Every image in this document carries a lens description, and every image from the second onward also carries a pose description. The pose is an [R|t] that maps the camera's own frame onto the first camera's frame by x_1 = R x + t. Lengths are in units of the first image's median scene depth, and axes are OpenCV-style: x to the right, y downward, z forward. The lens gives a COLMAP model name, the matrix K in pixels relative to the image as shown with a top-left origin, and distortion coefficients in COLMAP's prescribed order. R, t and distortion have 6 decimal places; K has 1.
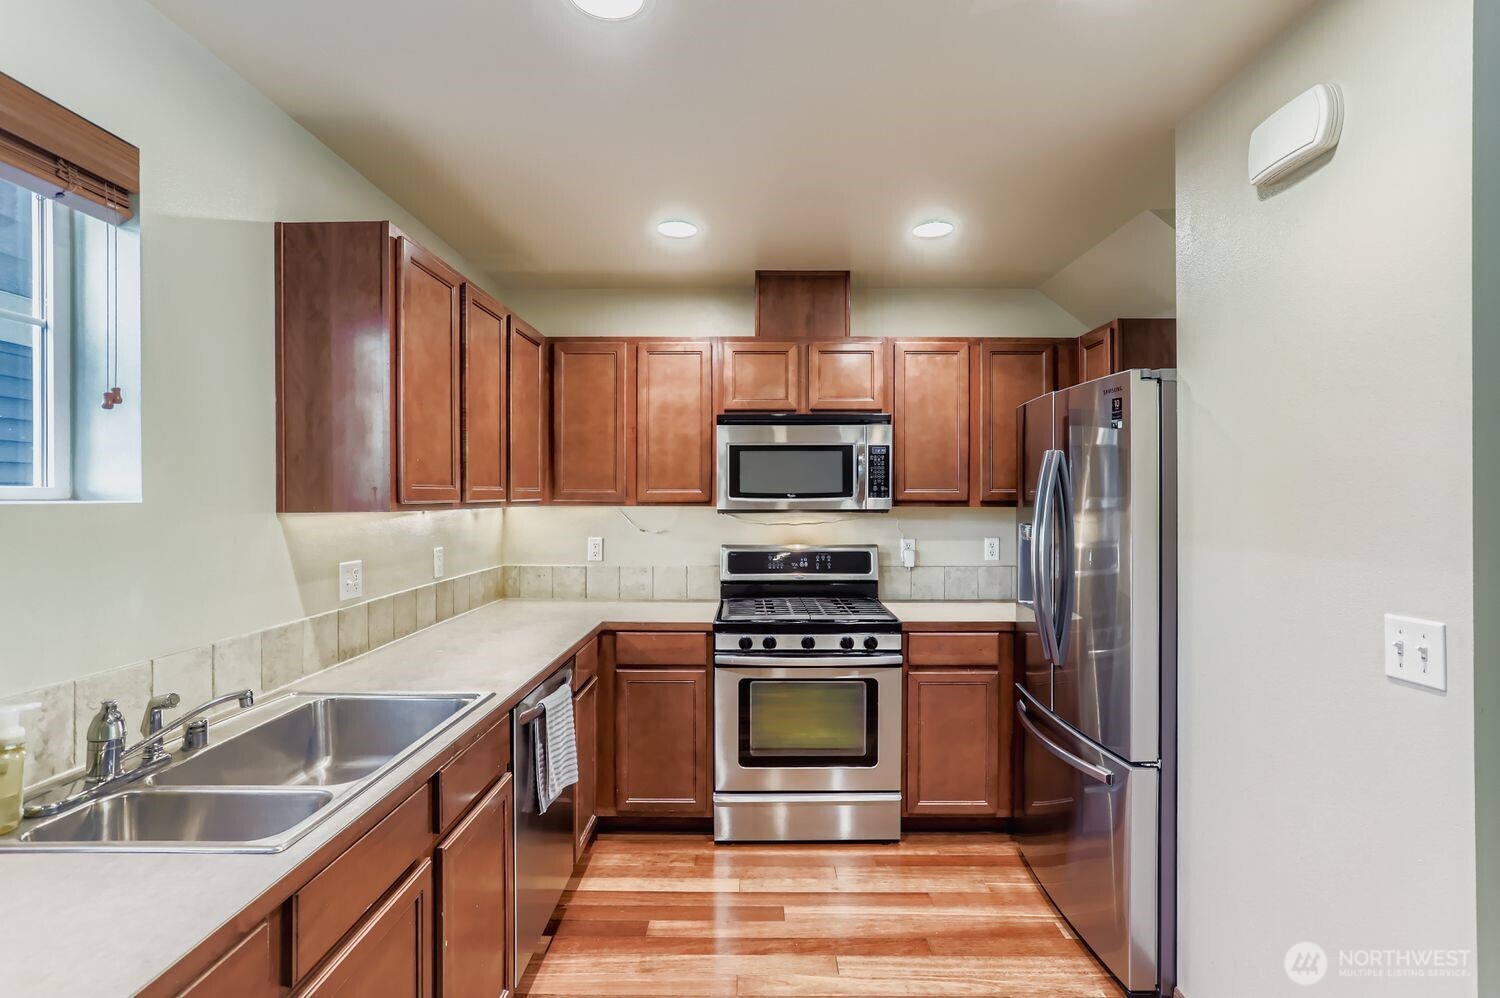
lens RADIAL K [[722.1, 0, 752.8], [0, 722.1, 499.8], [0, 0, 1]] dist [-0.040134, 0.028408]
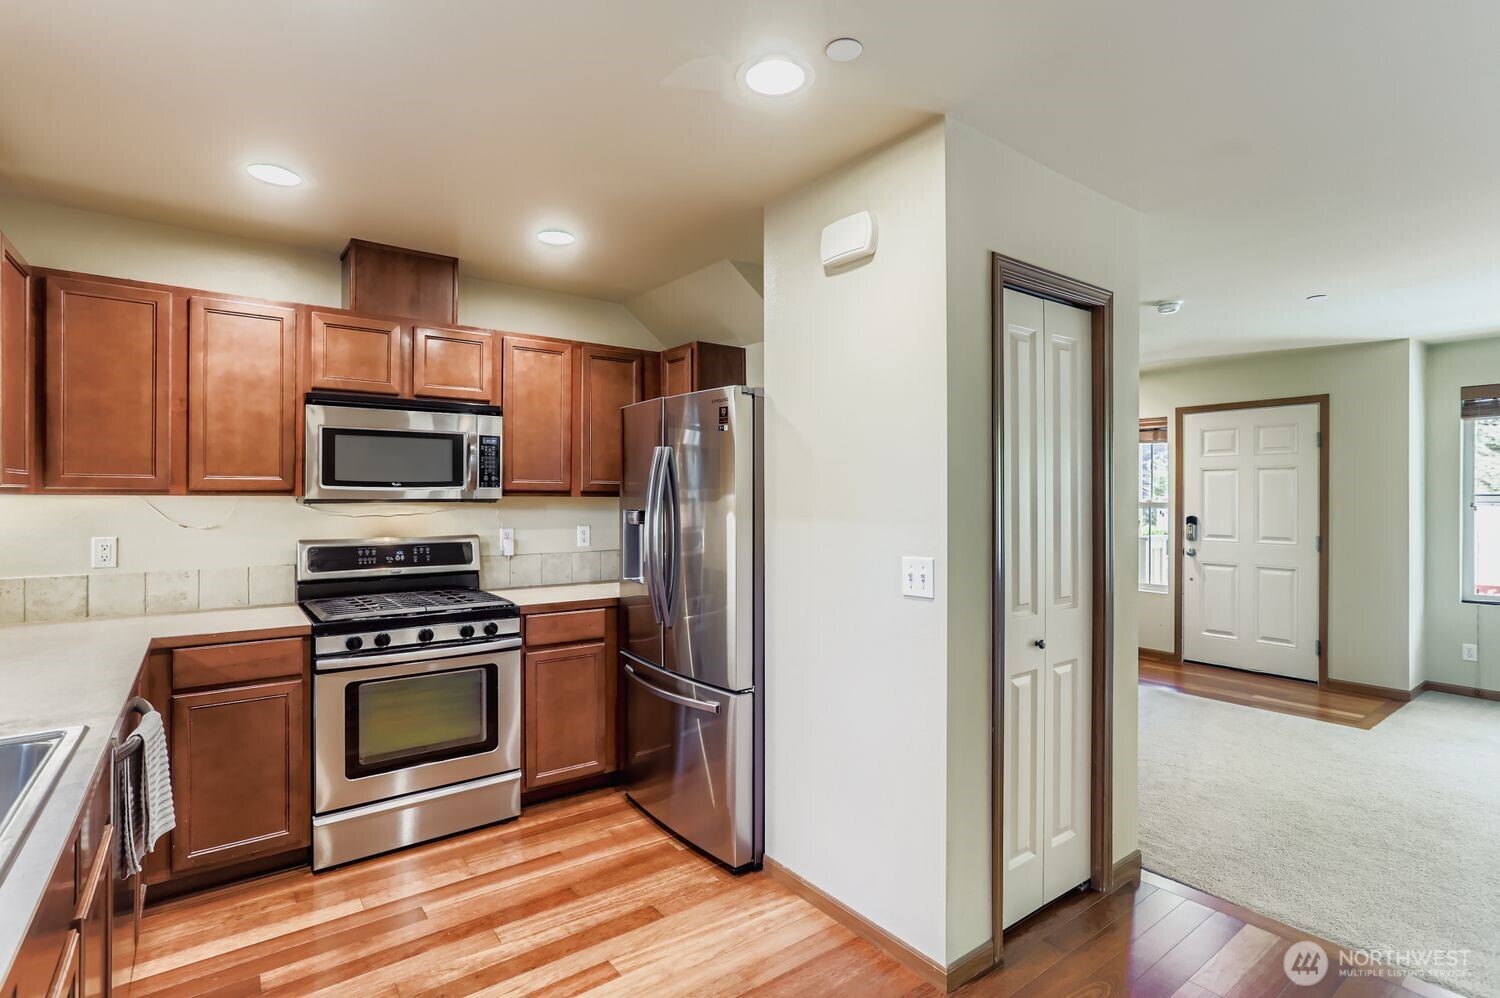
lens RADIAL K [[722.1, 0, 752.8], [0, 722.1, 499.8], [0, 0, 1]] dist [-0.040134, 0.028408]
pose [[0.795892, -0.002305, 0.605435, -0.154197], [0.000828, 0.999996, 0.002719, 0.013156], [-0.605439, -0.001663, 0.795890, -0.033321]]
